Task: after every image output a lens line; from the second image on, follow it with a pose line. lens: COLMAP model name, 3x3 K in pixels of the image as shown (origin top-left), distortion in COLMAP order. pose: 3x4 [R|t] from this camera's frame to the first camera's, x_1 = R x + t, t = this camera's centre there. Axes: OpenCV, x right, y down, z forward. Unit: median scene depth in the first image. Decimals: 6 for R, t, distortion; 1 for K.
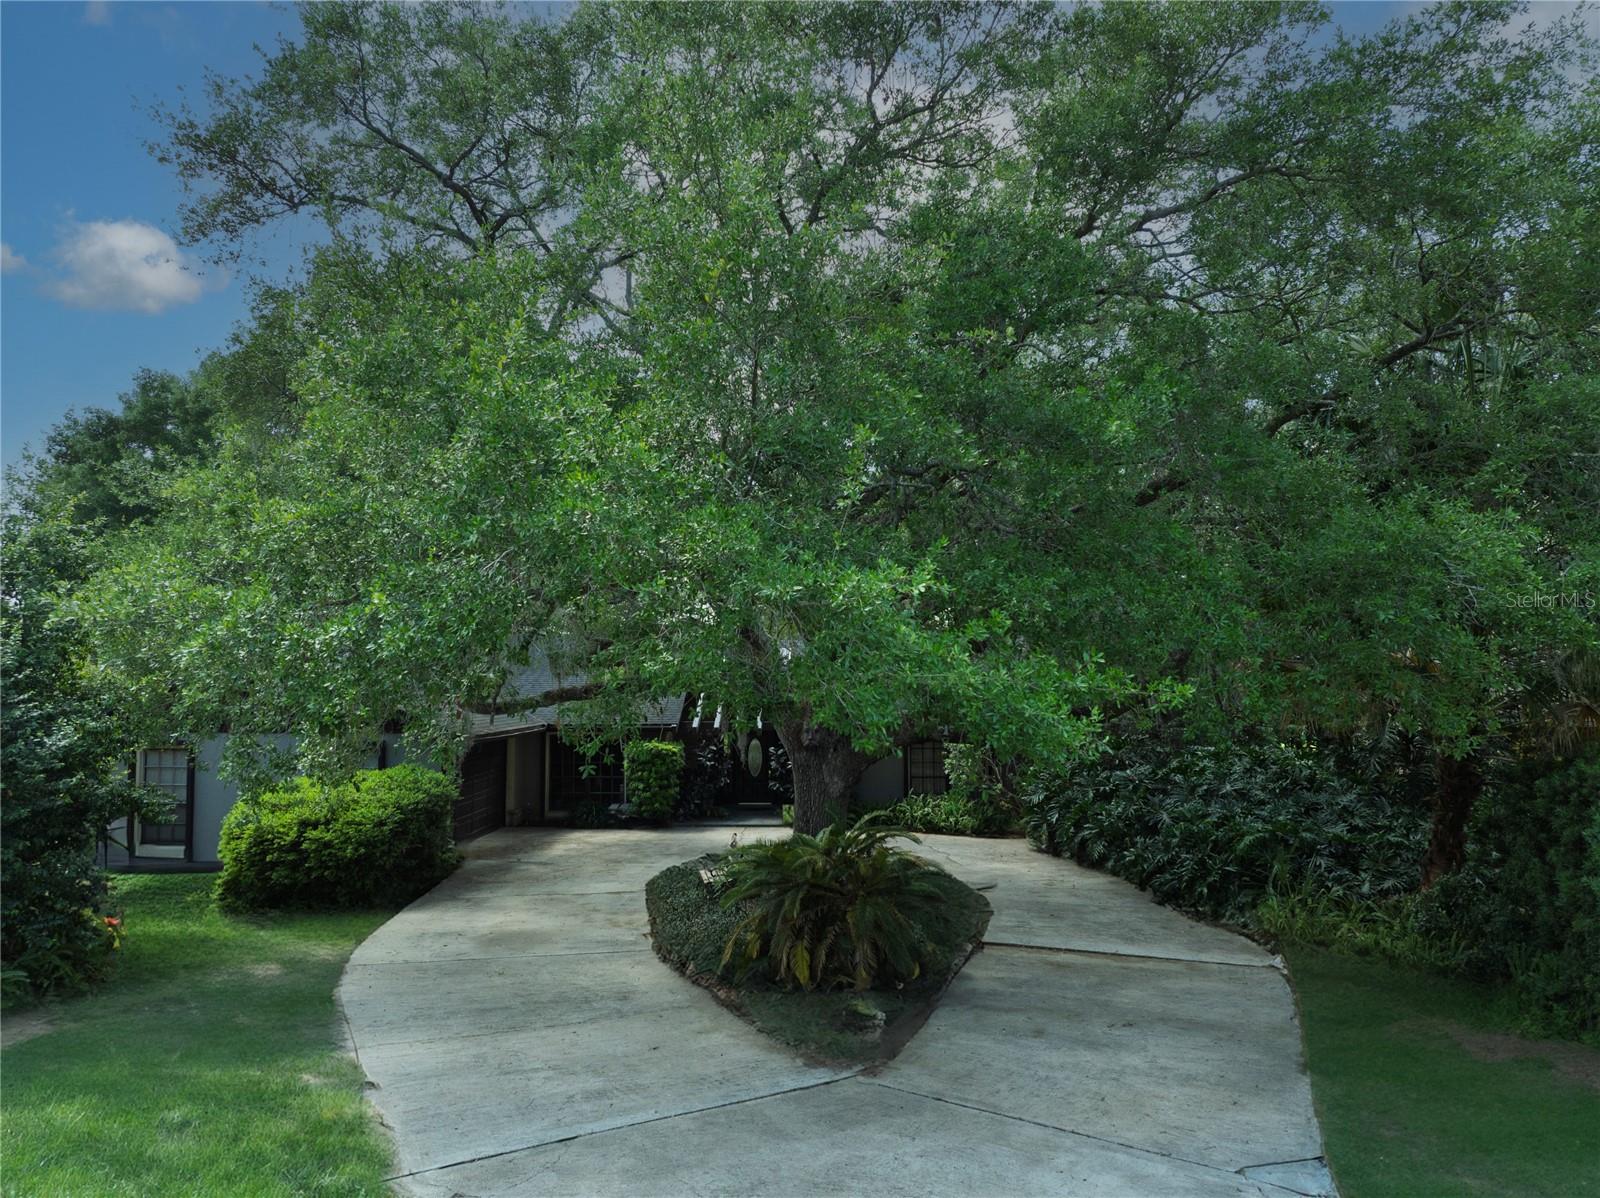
lens RADIAL K [[1124.7, 0, 801.3], [0, 1124.7, 595.3], [0, 0, 1]] dist [-0.041425, 0.005604]
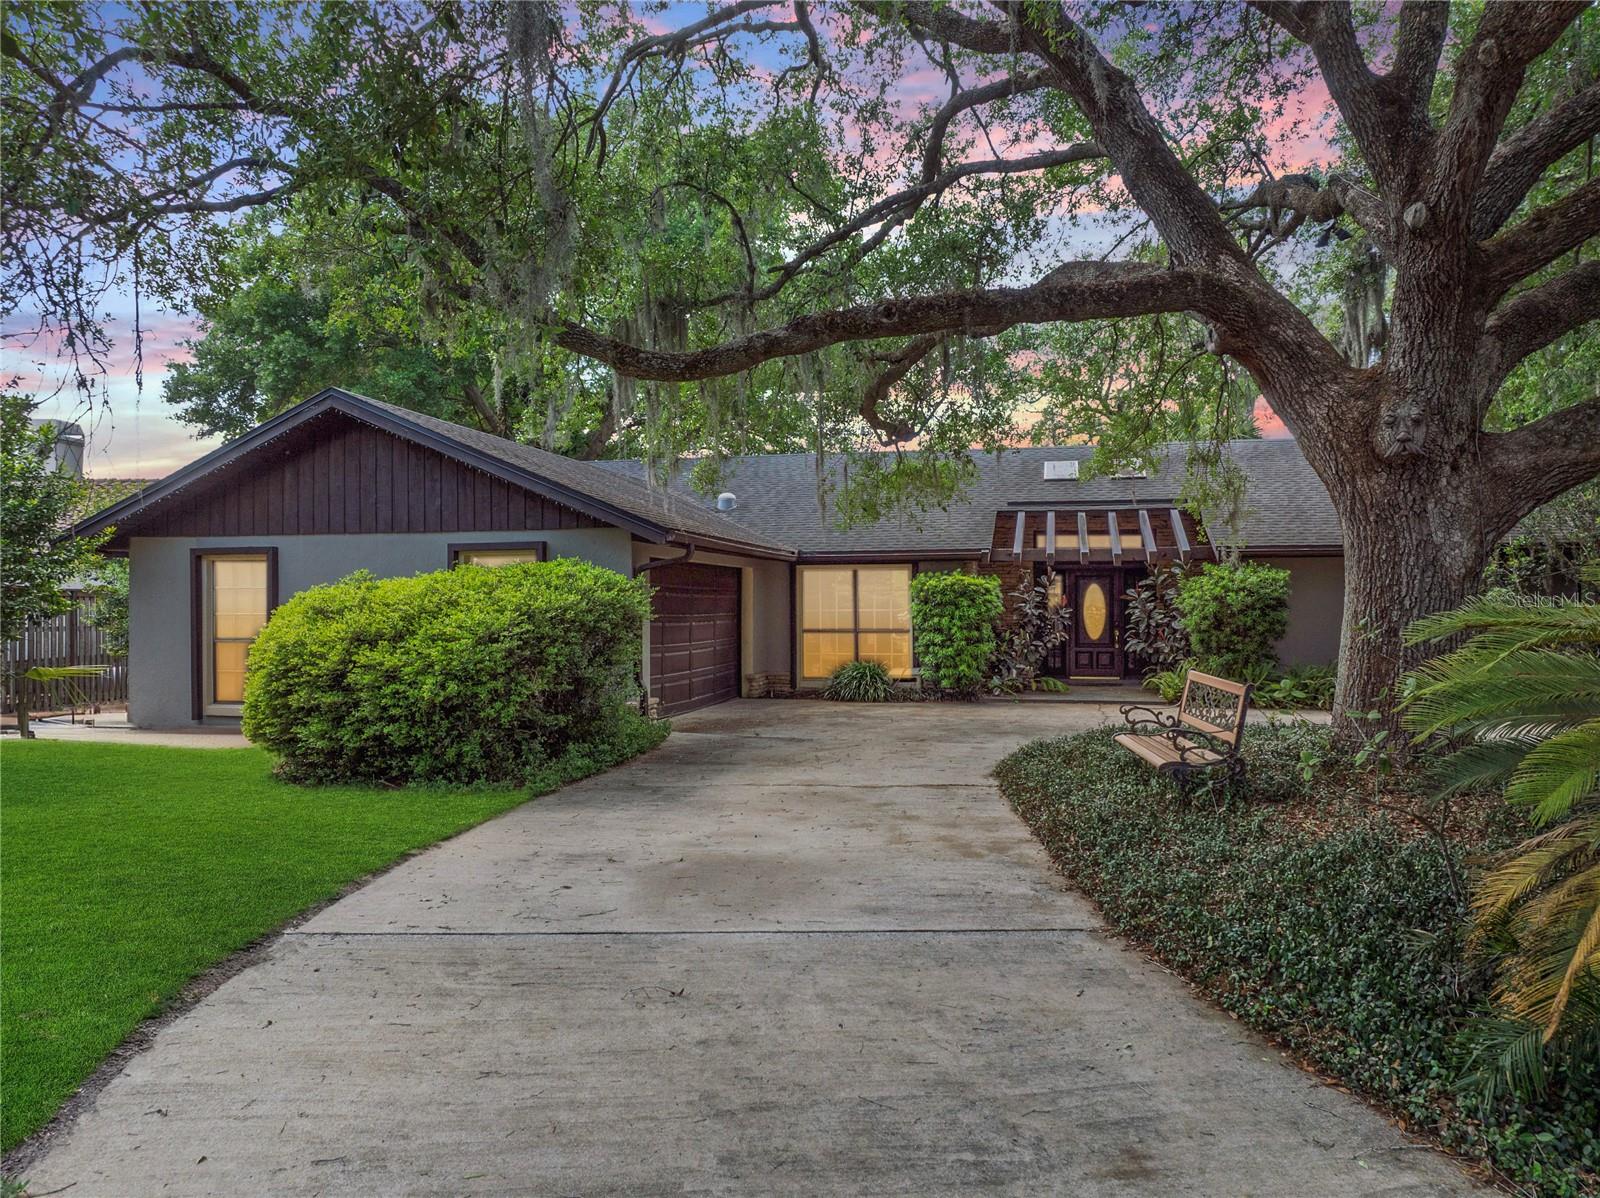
lens RADIAL K [[1127.2, 0, 796.0], [0, 1127.2, 590.2], [0, 0, 1]] dist [-0.032713, -0.004044]
pose [[0.975709, -0.004268, -0.219030, -0.140805], [0.018584, 0.997819, 0.063345, 0.174138], [0.218282, -0.065877, 0.973660, 0.601583]]
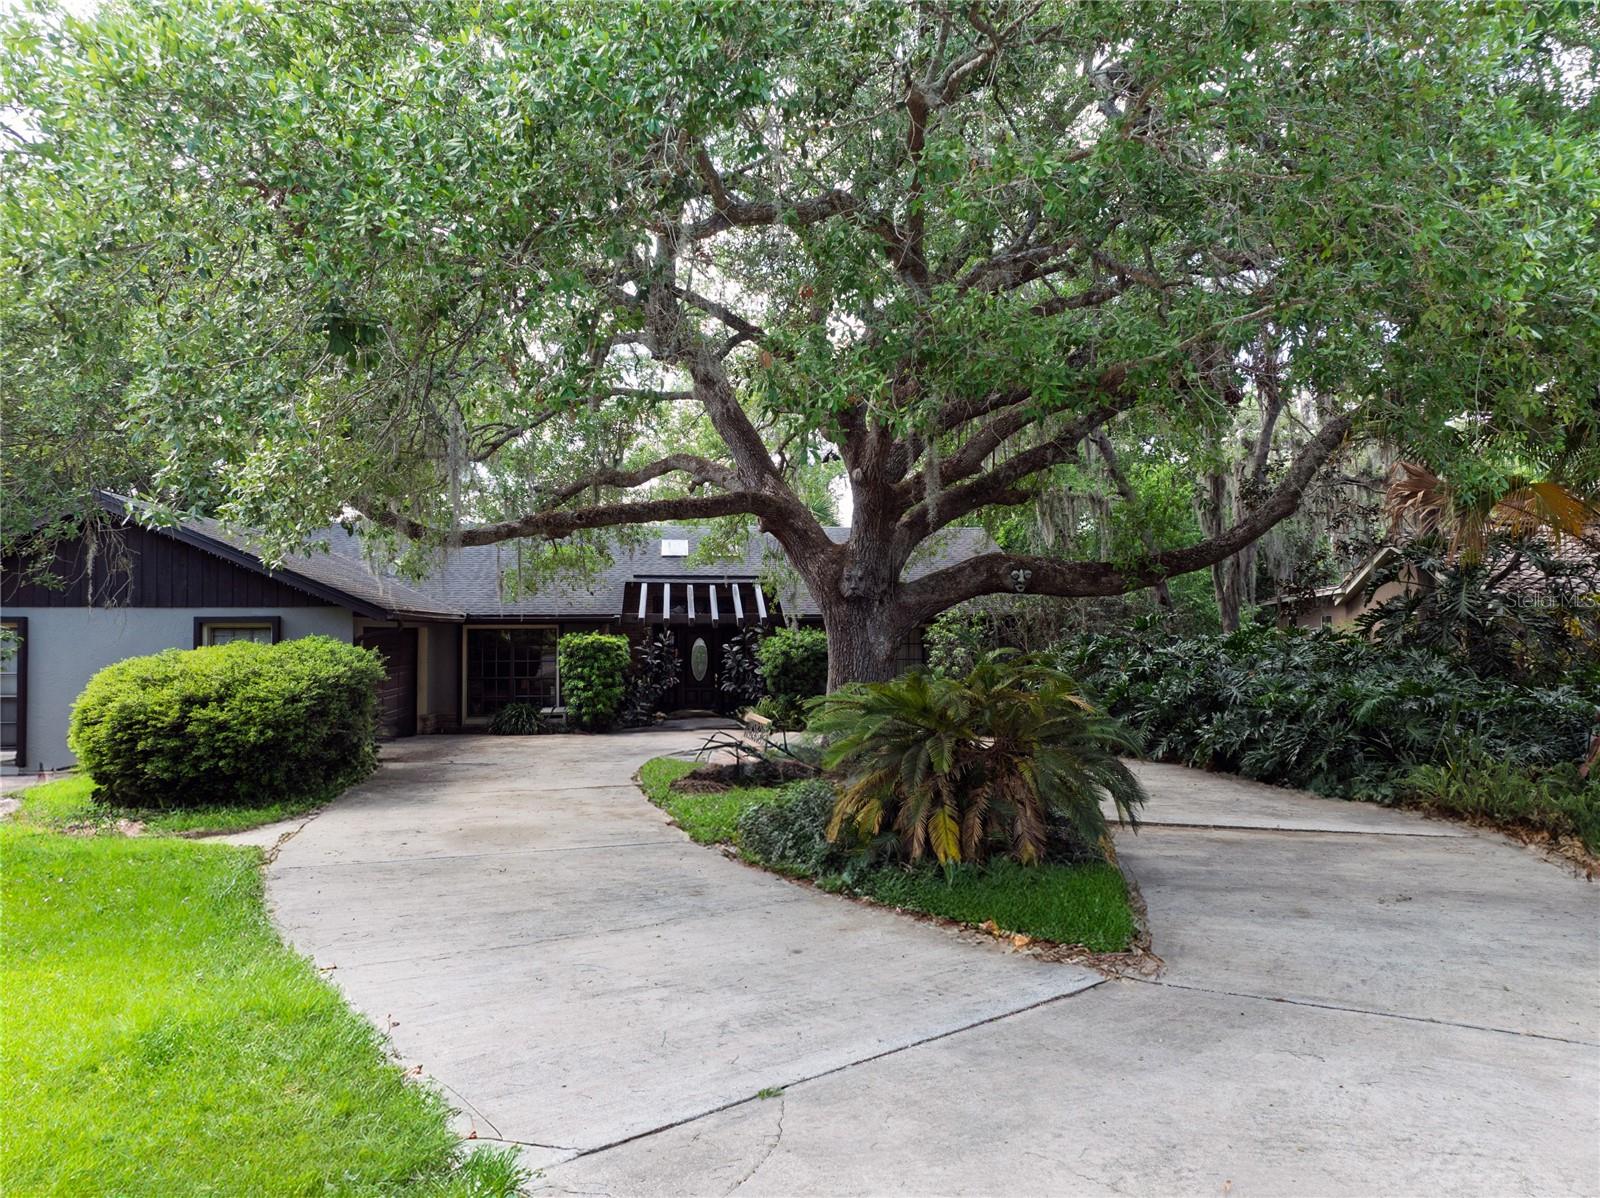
lens RADIAL K [[1124.7, 0, 801.3], [0, 1124.7, 595.3], [0, 0, 1]] dist [-0.041425, 0.005604]
pose [[0.992458, 0.002975, 0.122553, -0.144161], [-0.008537, 0.998956, 0.044884, 0.110206], [-0.122291, -0.045591, 0.991447, 0.233783]]
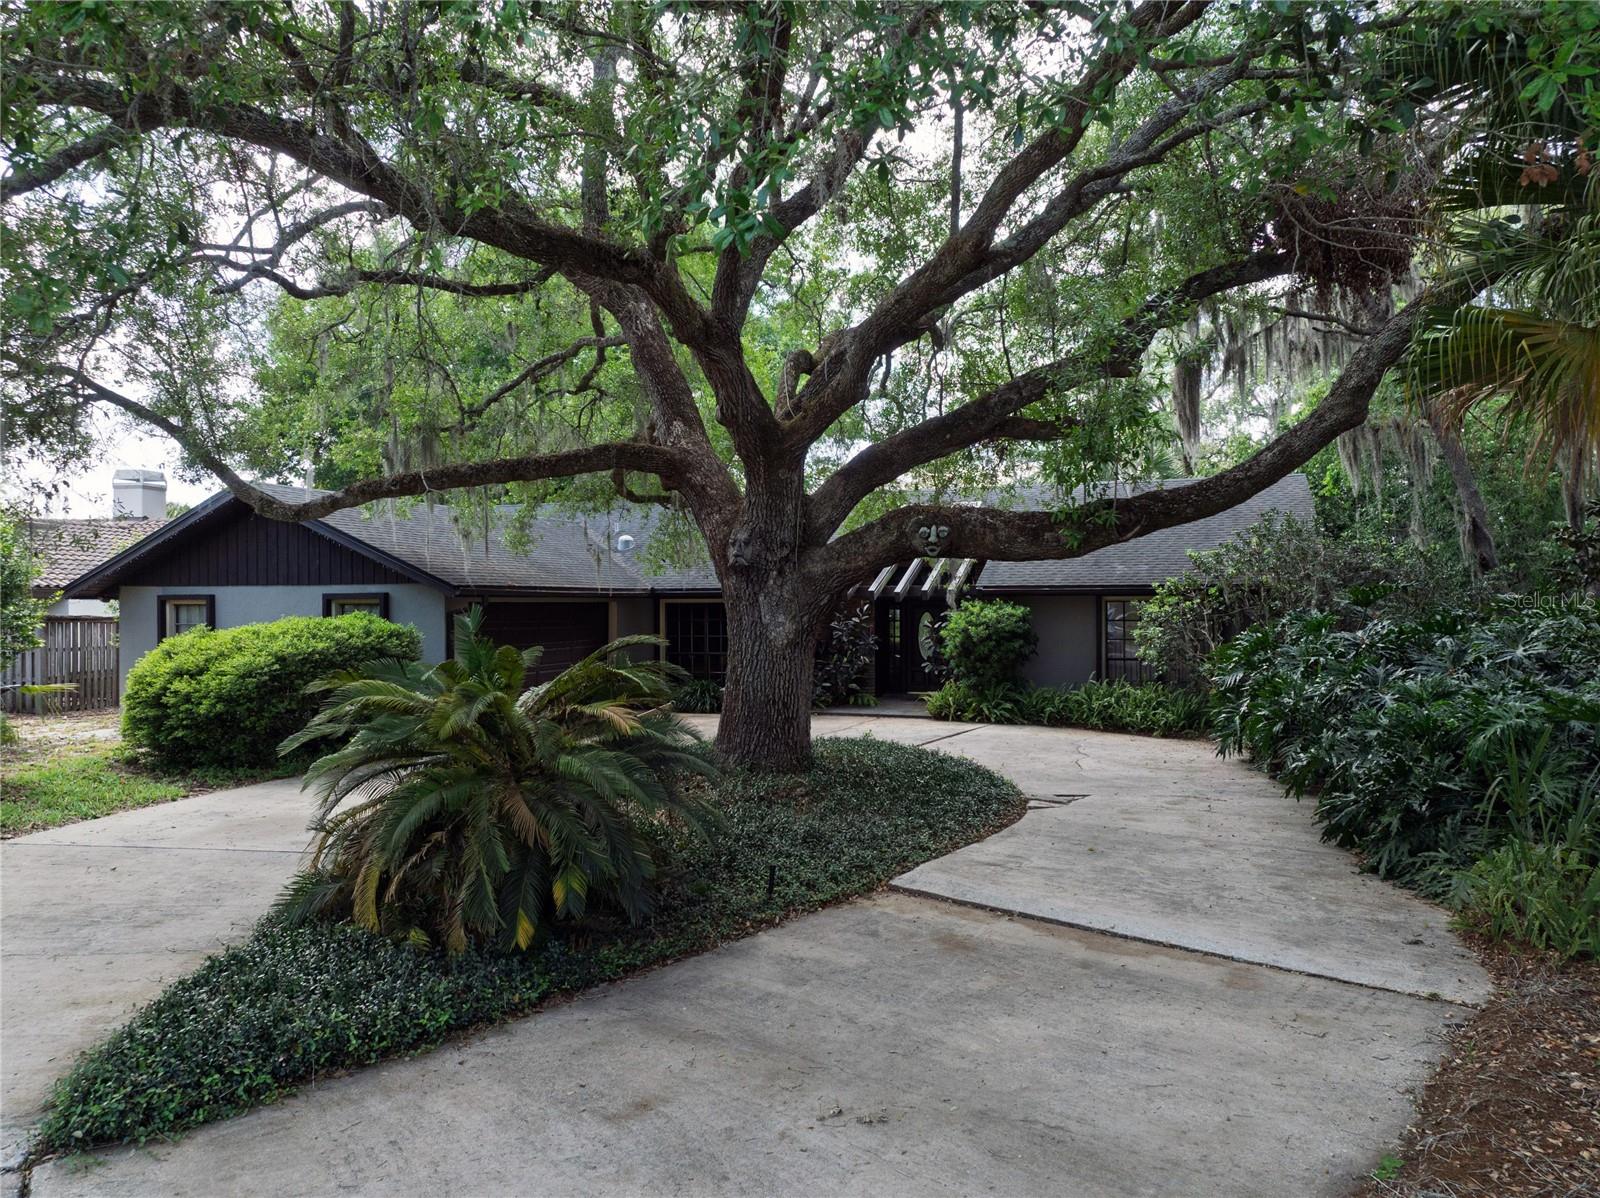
lens RADIAL K [[1124.7, 0, 801.3], [0, 1124.7, 595.3], [0, 0, 1]] dist [-0.041425, 0.005604]
pose [[0.942056, -0.004440, -0.335425, 0.293517], [0.028298, 0.997400, 0.066274, 0.123617], [0.334259, -0.071926, 0.939733, 0.456364]]
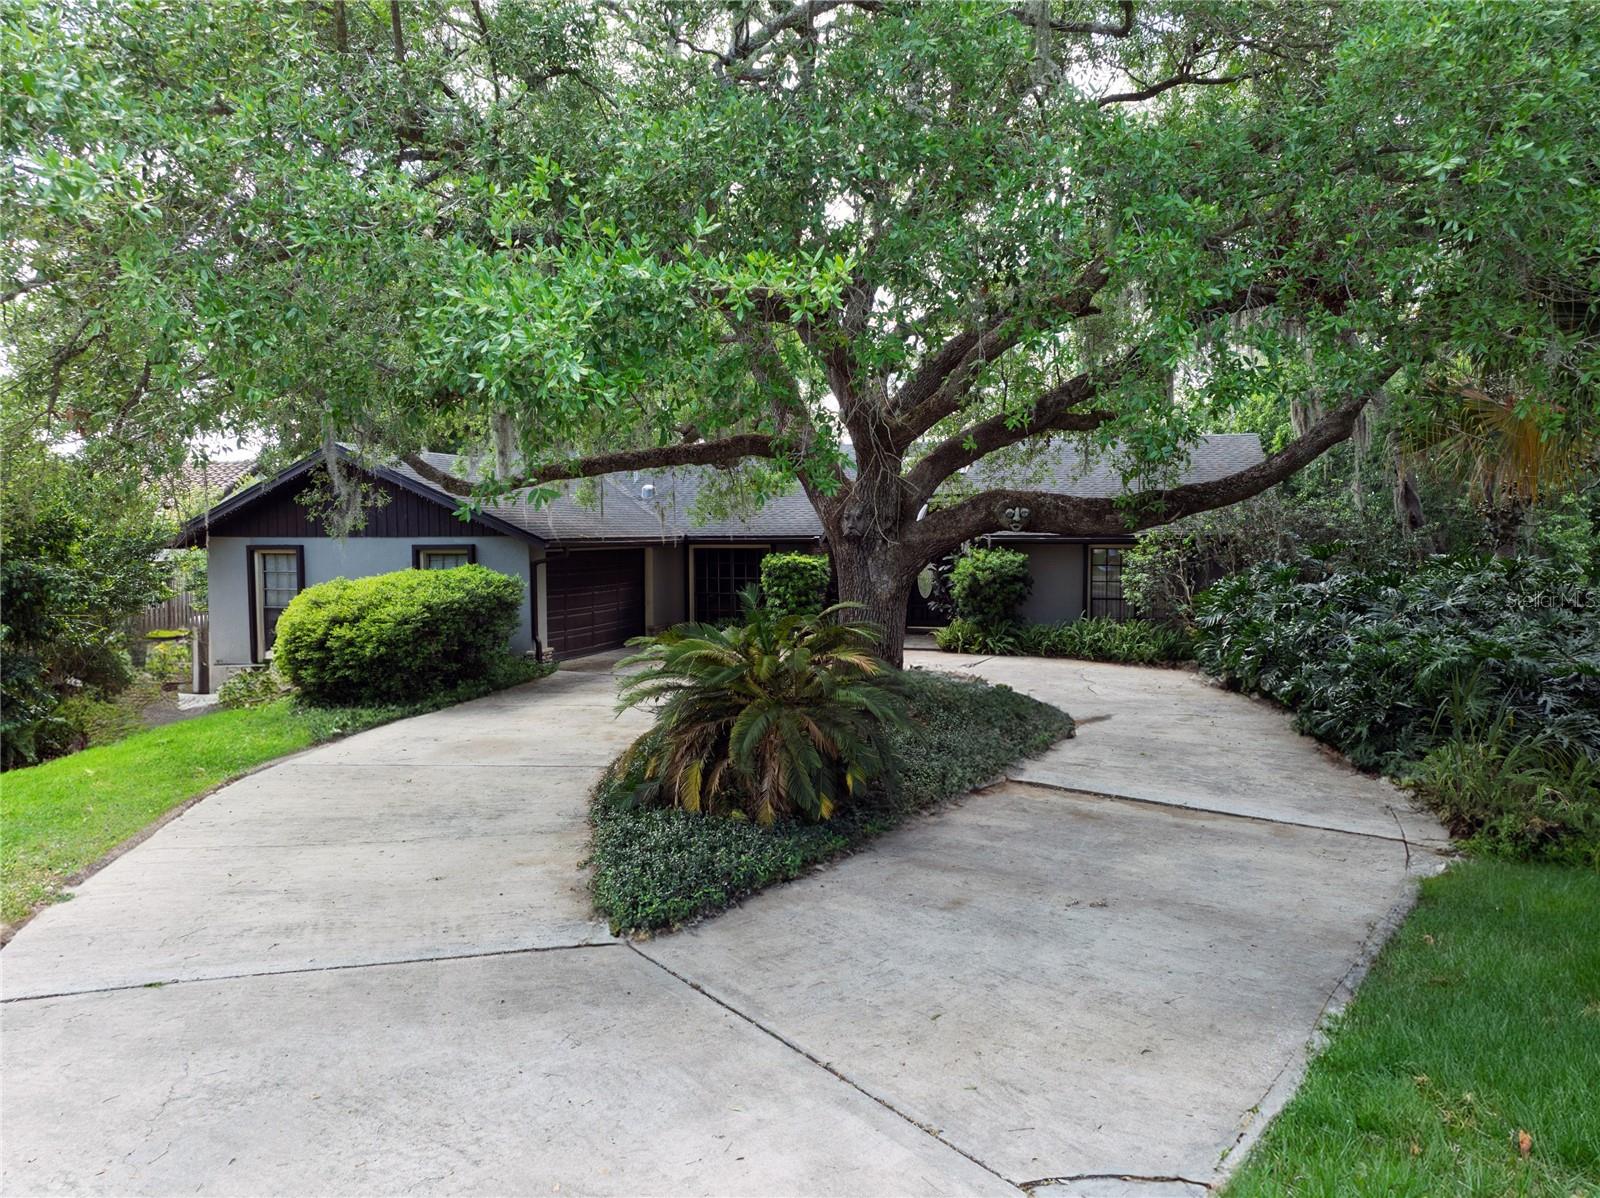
lens RADIAL K [[1124.7, 0, 801.3], [0, 1124.7, 595.3], [0, 0, 1]] dist [-0.041425, 0.005604]
pose [[0.962690, 0.013761, -0.270255, 0.217762], [0.023225, 0.990819, 0.133183, 0.077072], [0.269607, -0.134491, 0.953533, 0.241496]]
